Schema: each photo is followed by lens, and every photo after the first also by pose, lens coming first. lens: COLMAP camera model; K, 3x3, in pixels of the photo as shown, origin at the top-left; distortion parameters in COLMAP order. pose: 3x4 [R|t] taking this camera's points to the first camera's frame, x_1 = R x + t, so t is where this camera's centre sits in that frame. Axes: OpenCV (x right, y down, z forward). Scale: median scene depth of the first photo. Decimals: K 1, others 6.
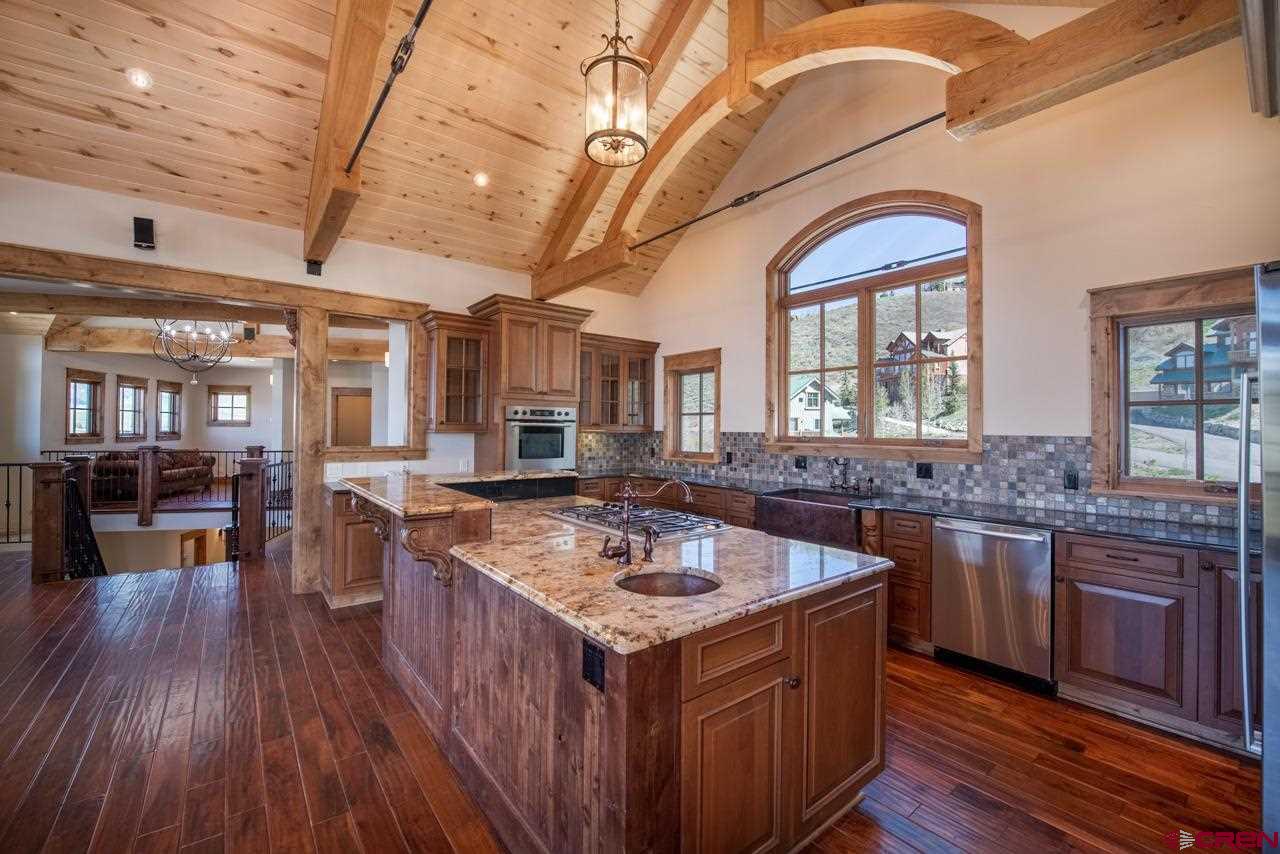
lens RADIAL K [[514.6, 0, 630.0], [0, 514.6, 424.5], [0, 0, 1]] dist [-0.016408, -0.000898]
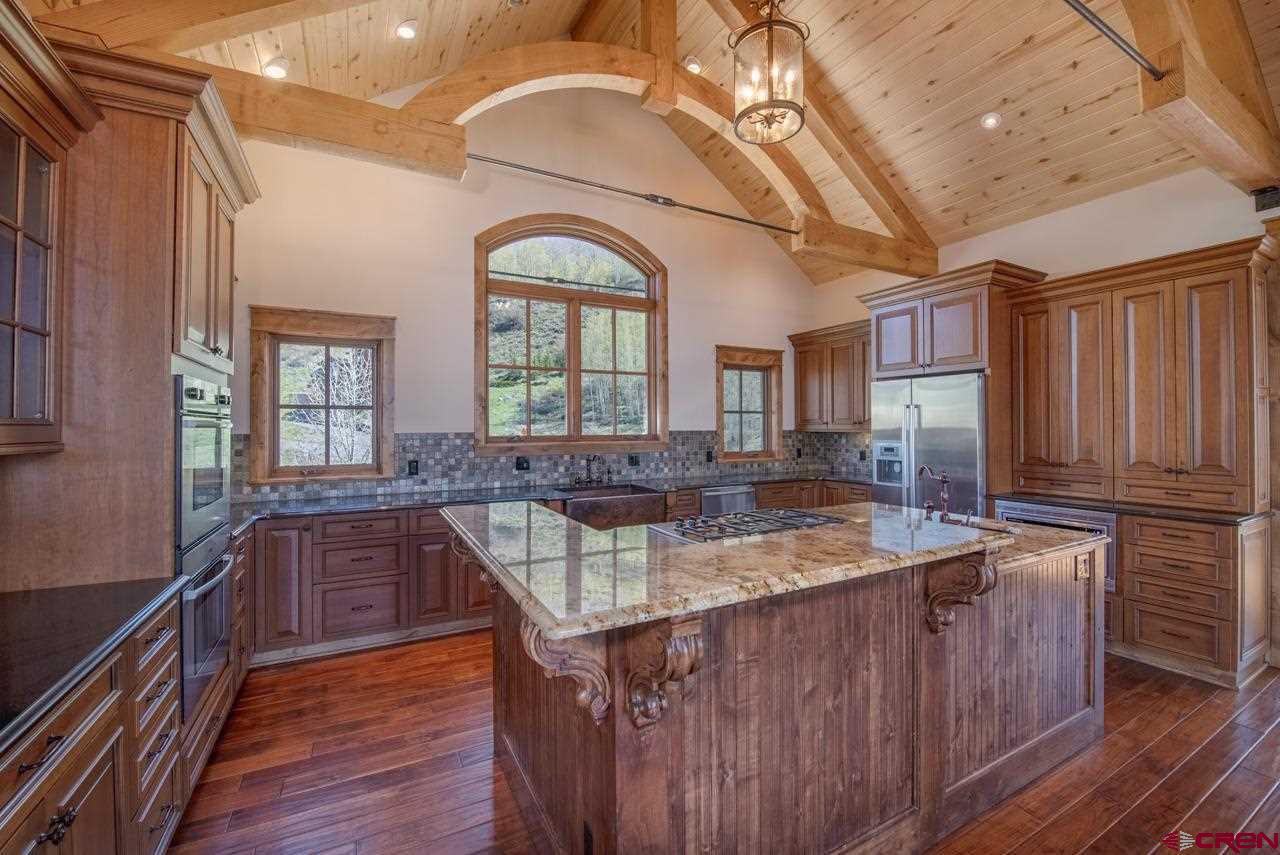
lens RADIAL K [[514.6, 0, 636.0], [0, 514.6, 421.0], [0, 0, 1]] dist [-0.016408, -0.000898]
pose [[0.180615, 0.000684, 0.983554, -0.589748], [-0.002457, 0.999997, -0.000244, -0.004474], [-0.983551, -0.002372, 0.180616, 0.659601]]
